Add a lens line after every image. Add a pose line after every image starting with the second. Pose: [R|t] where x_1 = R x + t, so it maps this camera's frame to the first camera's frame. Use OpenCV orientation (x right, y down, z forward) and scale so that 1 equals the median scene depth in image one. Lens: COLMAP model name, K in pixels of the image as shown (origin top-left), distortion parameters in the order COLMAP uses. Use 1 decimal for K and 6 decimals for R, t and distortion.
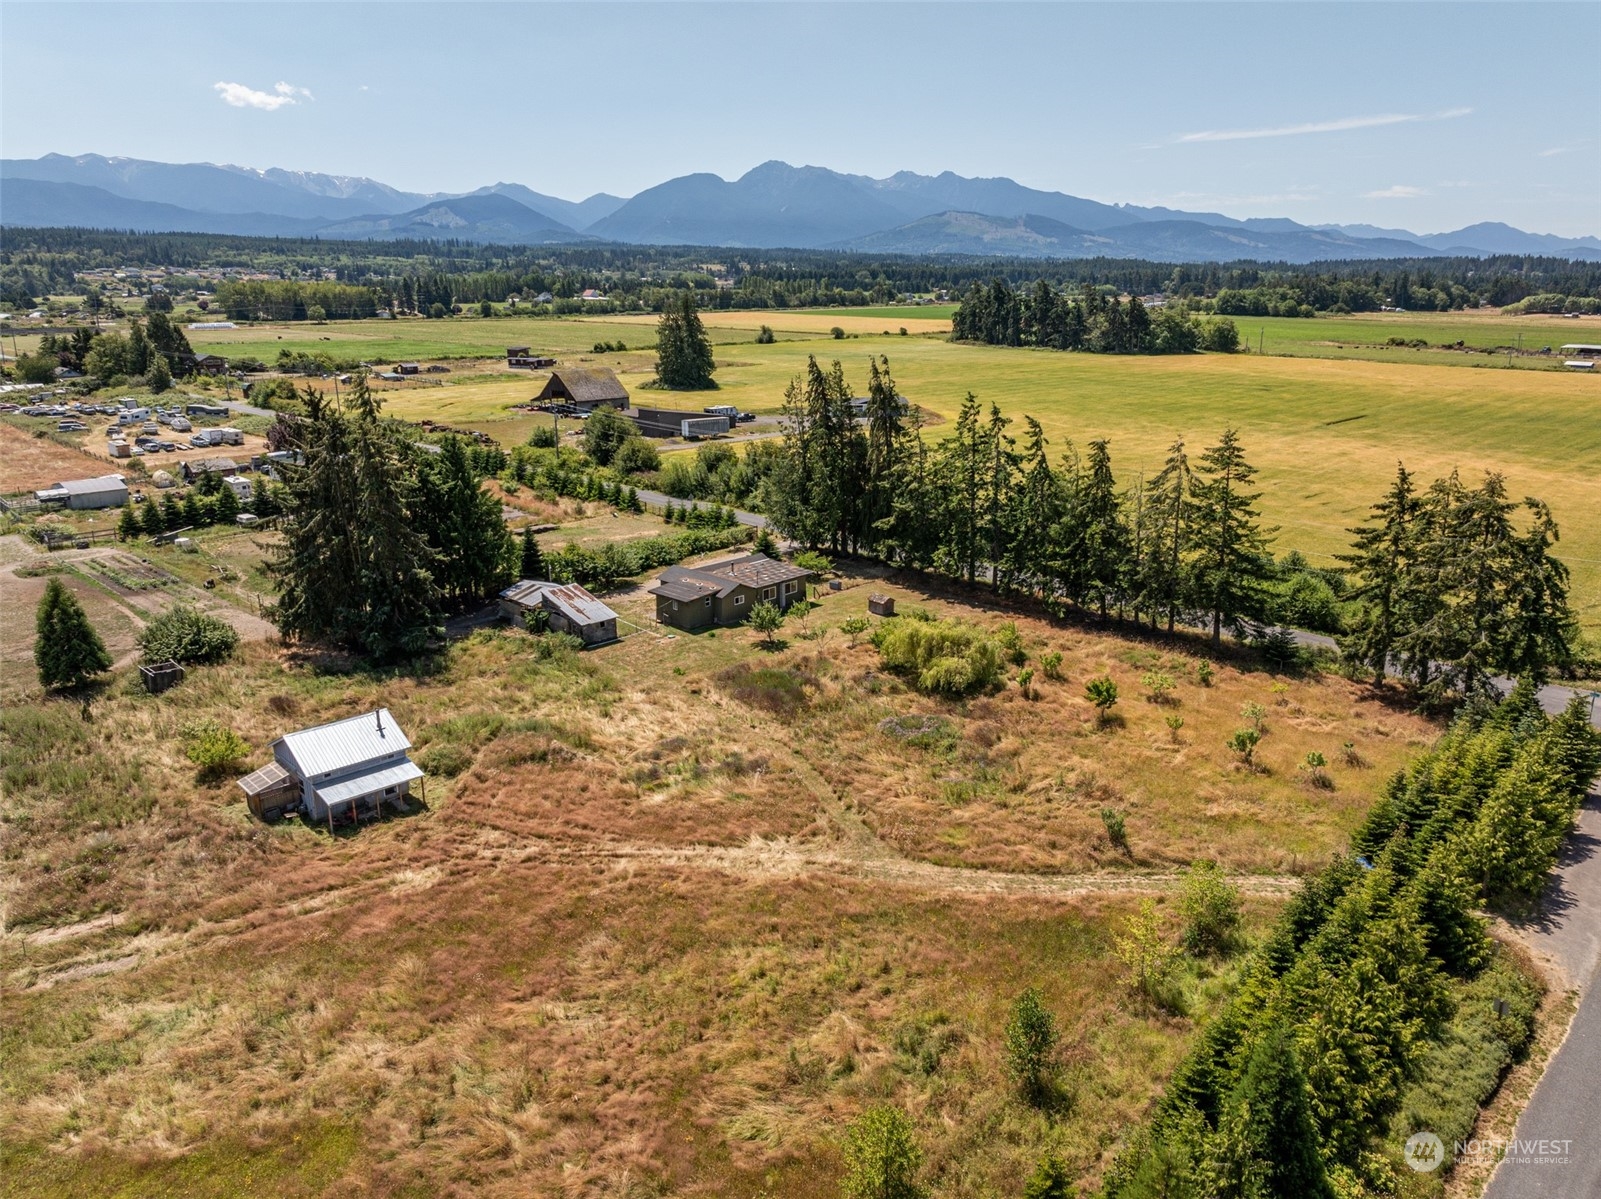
lens RADIAL K [[1118.8, 0, 795.9], [0, 1118.8, 596.4], [0, 0, 1]] dist [-0.028717, 0.018888]
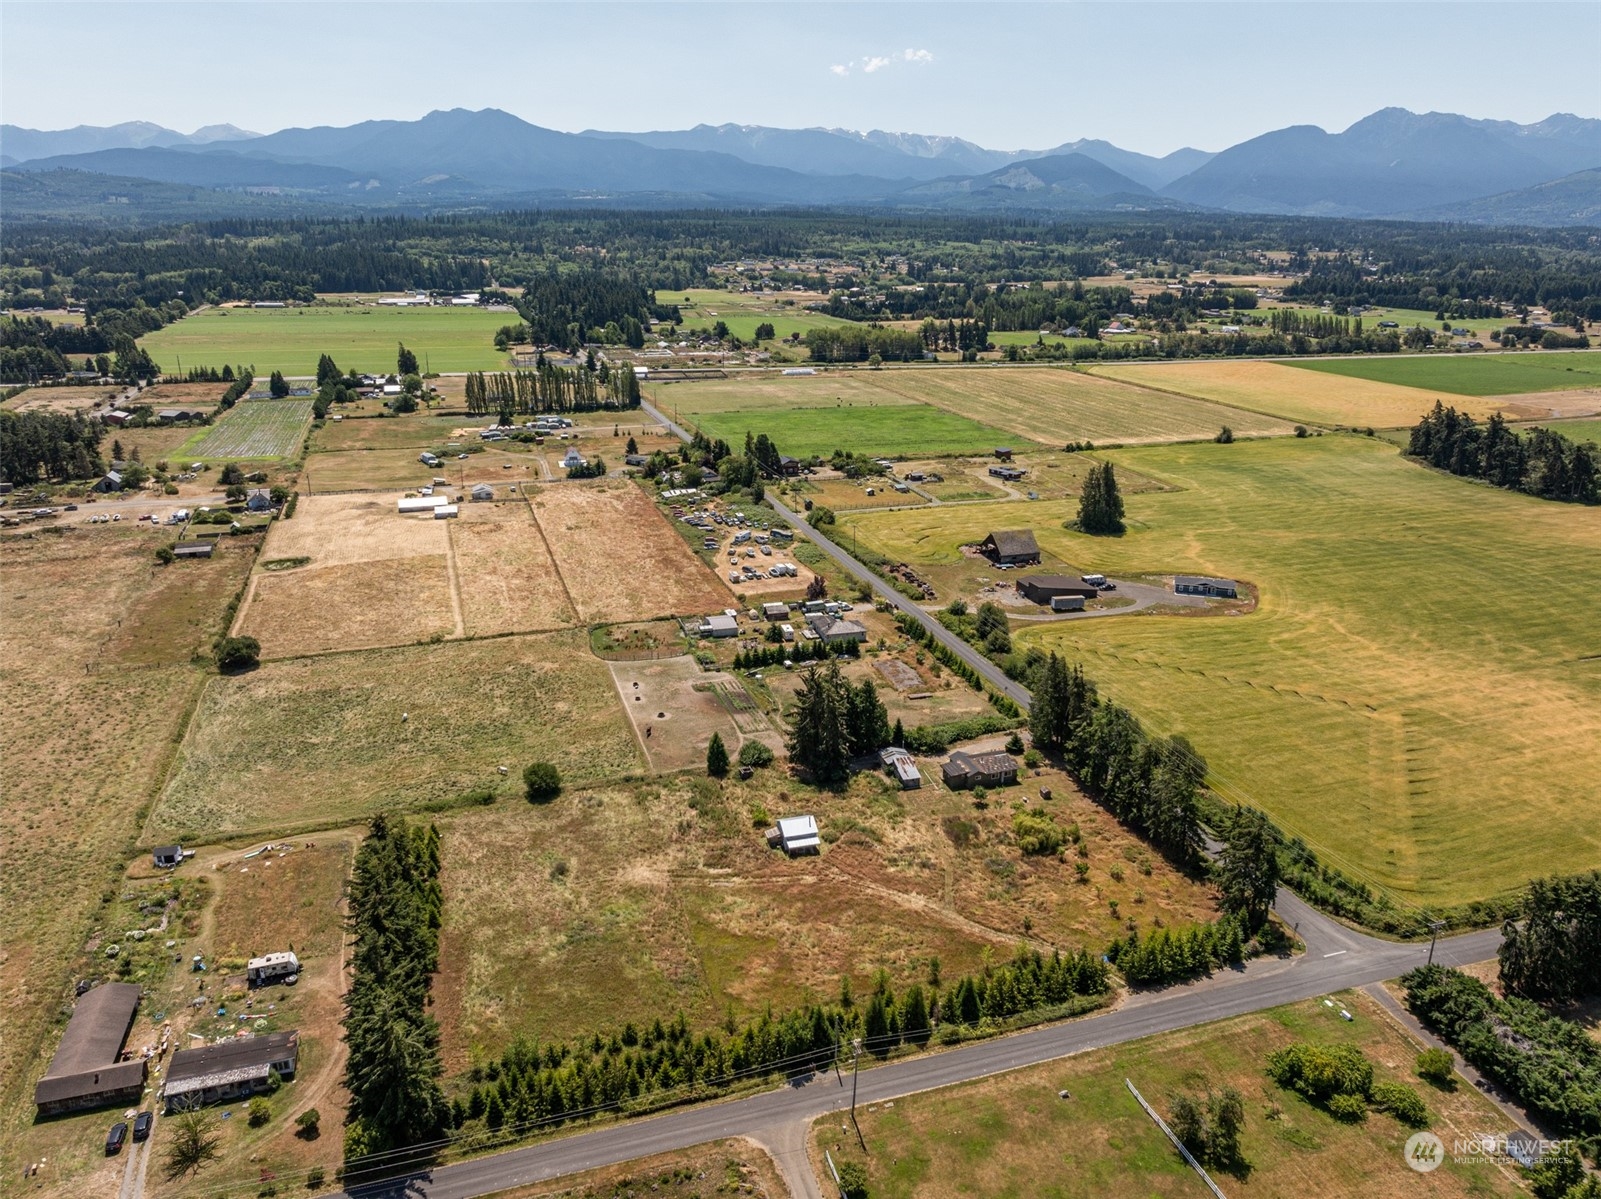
lens RADIAL K [[1118.8, 0, 807.2], [0, 1118.8, 588.0], [0, 0, 1]] dist [-0.028717, 0.018888]
pose [[0.890970, 0.144360, -0.430502, 0.504433], [-0.131644, 0.989518, 0.059361, -0.420976], [0.434559, 0.003784, 0.900635, -1.048368]]
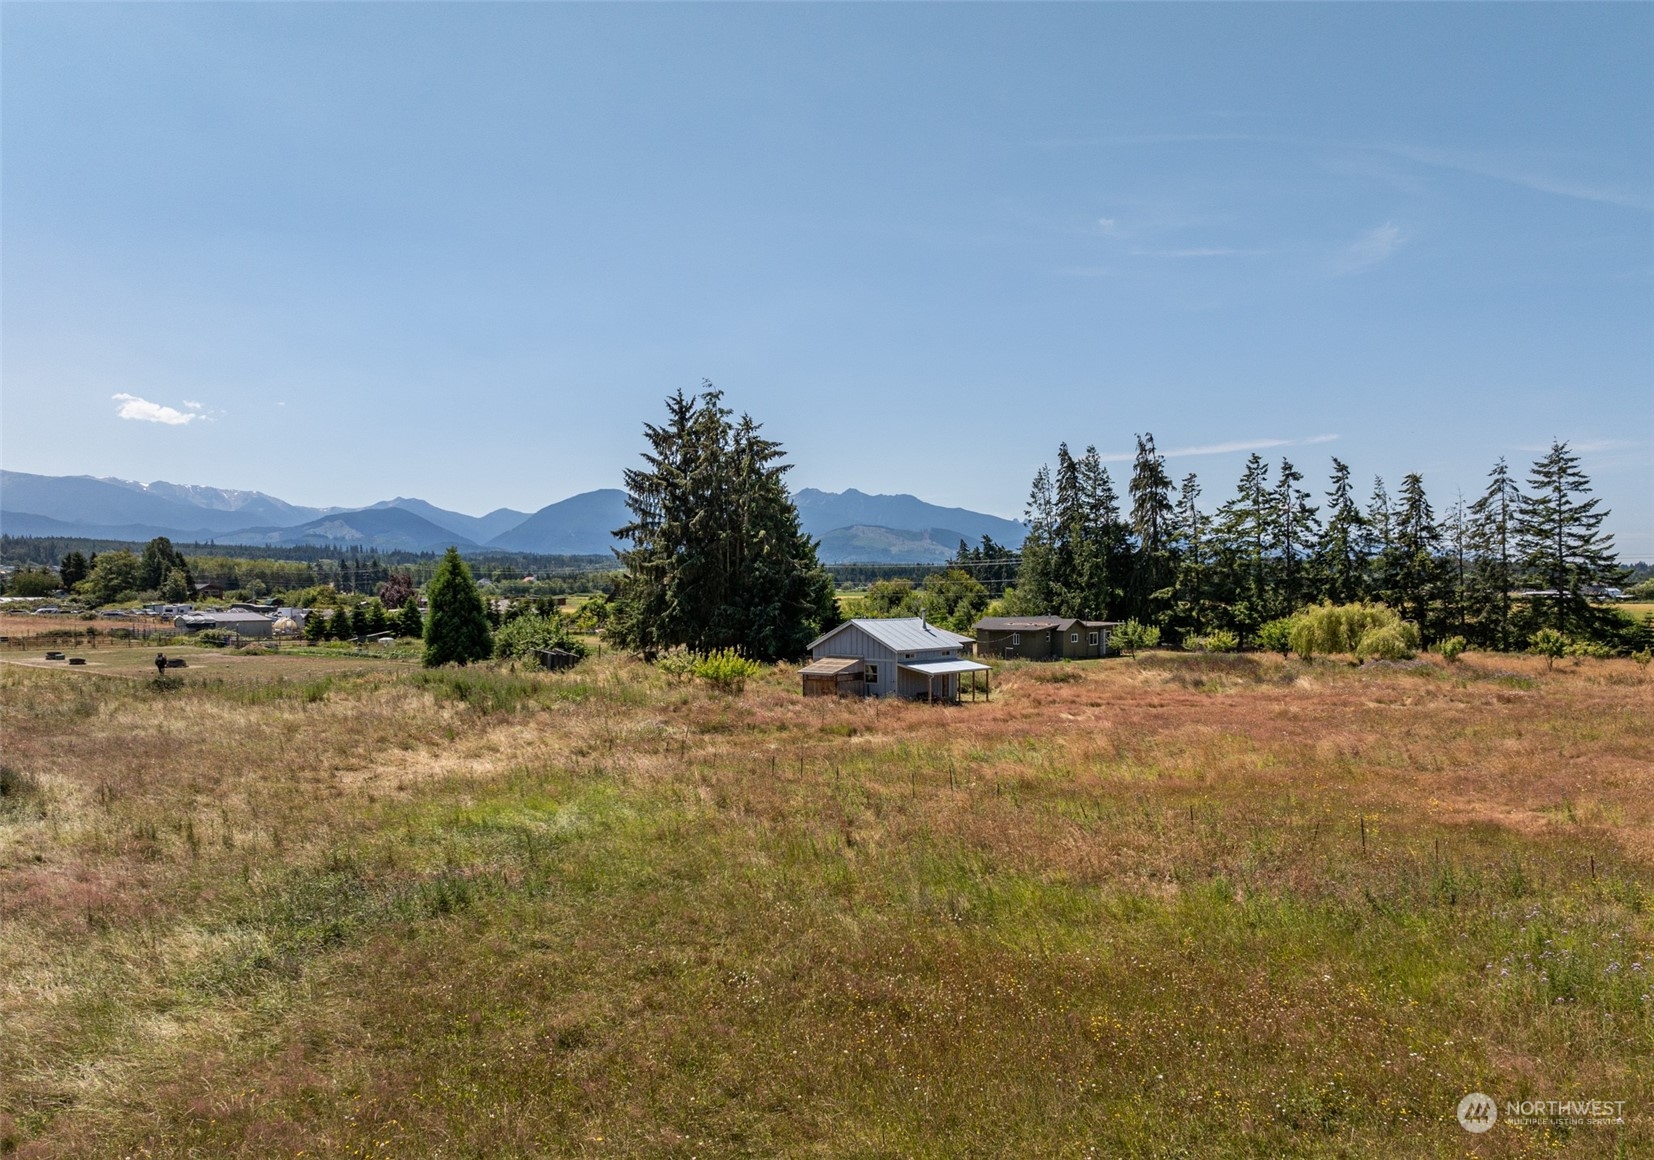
lens RADIAL K [[1170.8, 0, 824.6], [0, 1170.8, 616.8], [0, 0, 1]] dist [-0.021338, -0.001461]
pose [[0.994535, -0.006591, 0.104199, -0.345795], [0.032741, 0.967354, -0.251306, 0.216824], [-0.099141, 0.253344, 0.962283, 0.041161]]
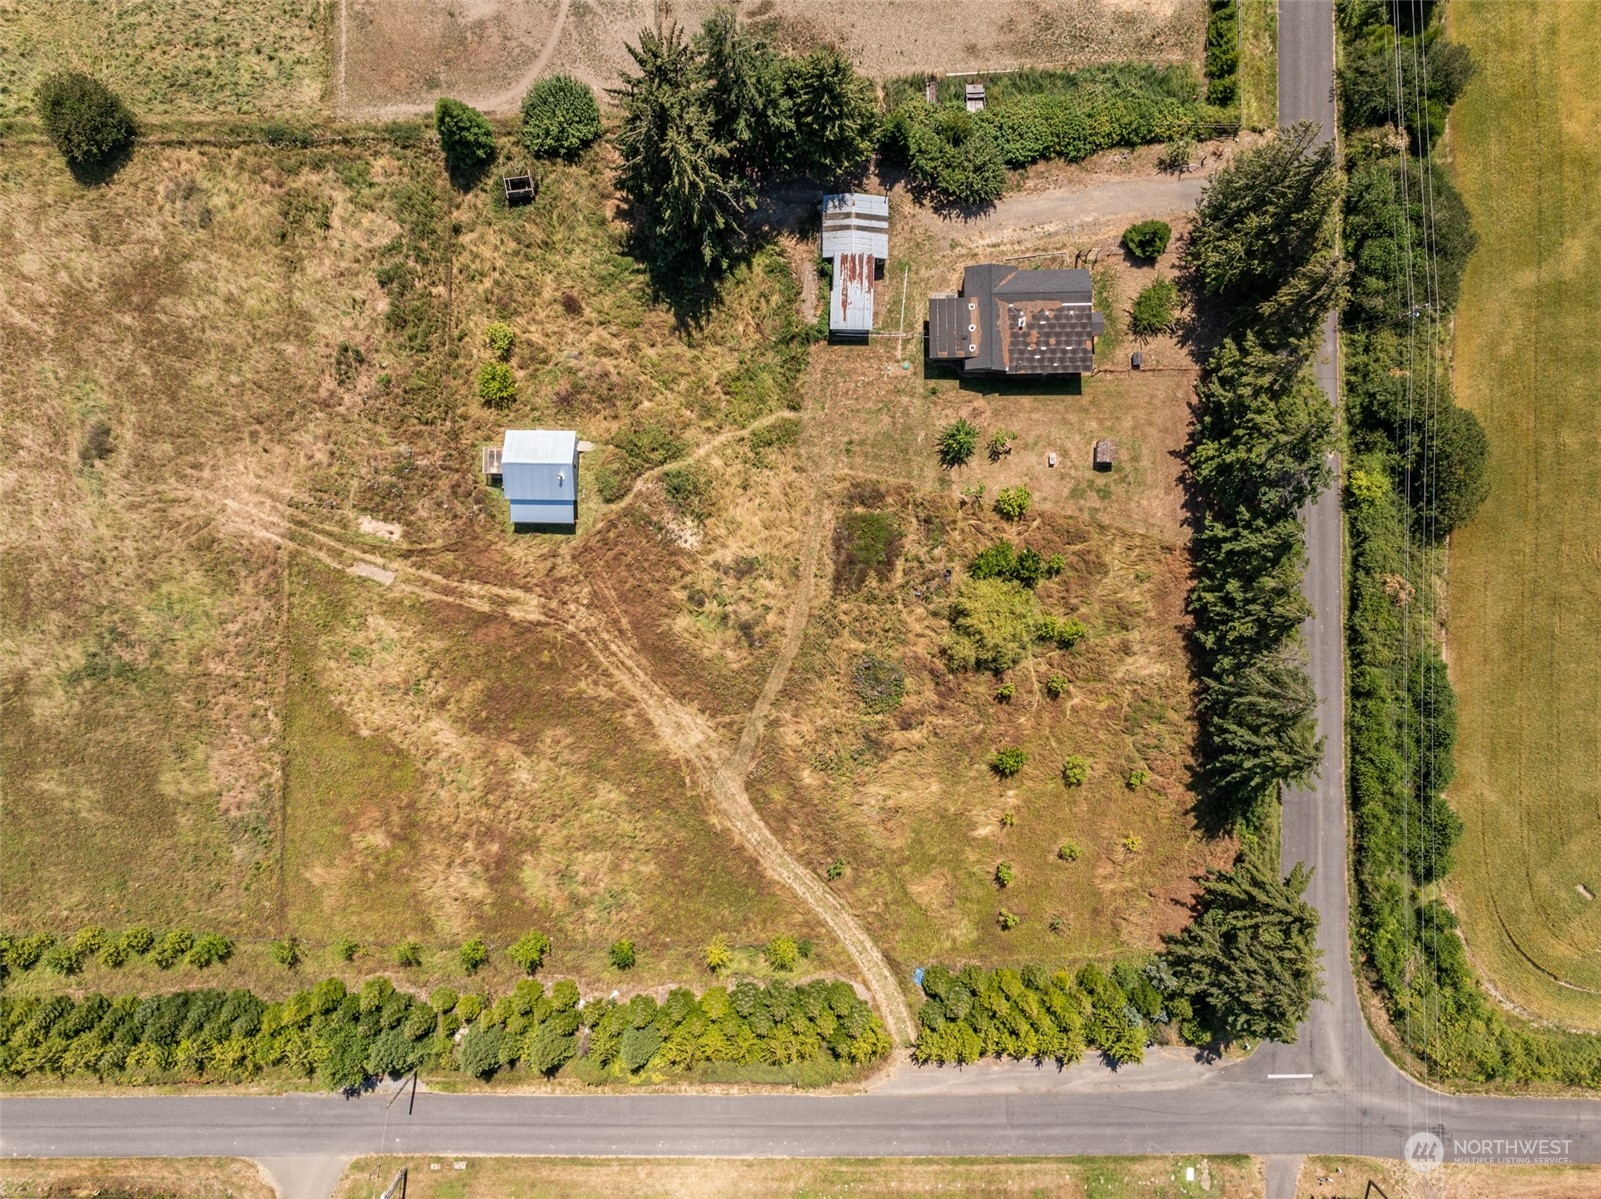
lens RADIAL K [[1118.8, 0, 798.6], [0, 1118.8, 596.2], [0, 0, 1]] dist [-0.028717, 0.018888]
pose [[0.705483, 0.708695, -0.006702, -0.018247], [-0.197960, 0.206125, 0.958292, -0.827153], [0.680518, -0.674732, 0.285711, 0.423755]]
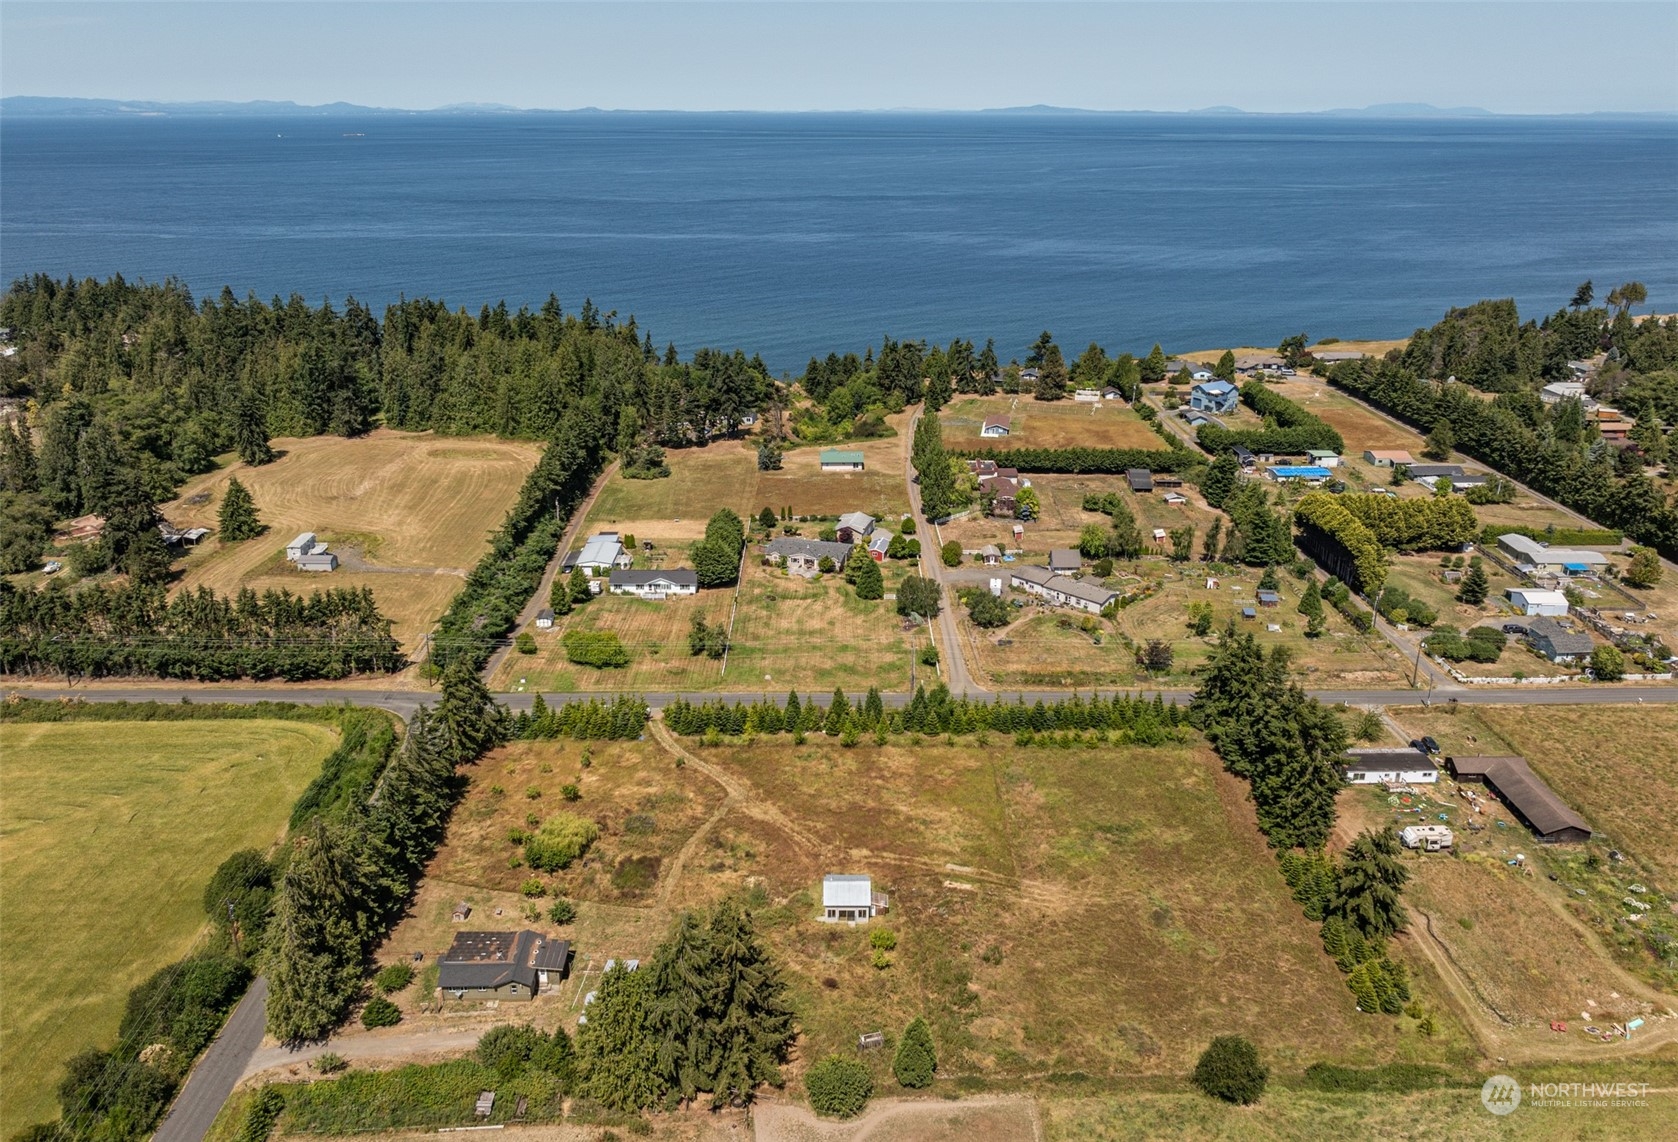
lens RADIAL K [[1180.7, 0, 838.8], [0, 1180.7, 561.9], [0, 0, 1]] dist [-0.021941, 0.007382]
pose [[-0.712613, -0.254494, 0.653770, -1.097017], [0.186924, 0.829321, 0.526579, -1.027141], [-0.676197, 0.497453, -0.543414, 1.214458]]
